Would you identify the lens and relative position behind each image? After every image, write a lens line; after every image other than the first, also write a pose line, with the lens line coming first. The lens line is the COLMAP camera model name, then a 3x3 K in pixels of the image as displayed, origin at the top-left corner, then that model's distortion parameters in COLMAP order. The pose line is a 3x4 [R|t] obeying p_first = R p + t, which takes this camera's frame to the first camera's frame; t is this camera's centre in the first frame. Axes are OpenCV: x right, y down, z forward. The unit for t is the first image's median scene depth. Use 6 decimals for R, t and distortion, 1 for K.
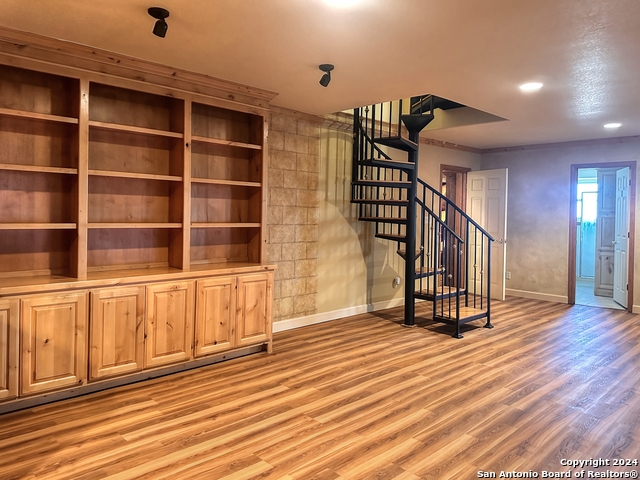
lens RADIAL K [[449.1, 0, 319.2], [0, 449.1, 247.0], [0, 0, 1]] dist [0.037448, -0.009843]
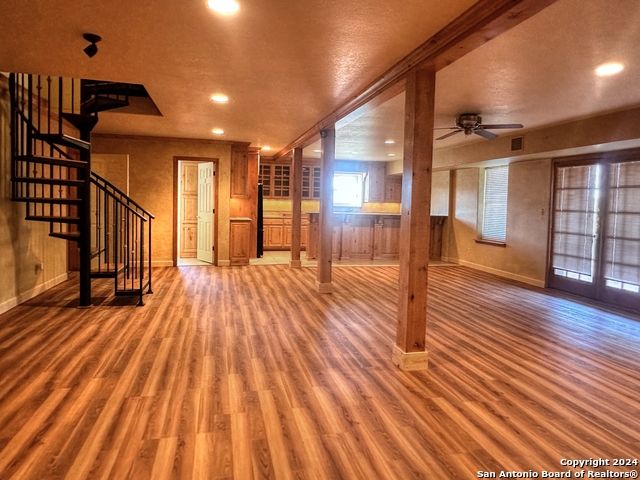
lens RADIAL K [[402.9, 0, 318.2], [0, 402.9, 233.7], [0, 0, 1]] dist [0.003244, -0.000362]
pose [[0.544247, -0.074169, 0.835640, -0.359205], [0.056490, 0.997063, 0.051705, -0.004107], [-0.837021, 0.019065, 0.546839, 0.117332]]
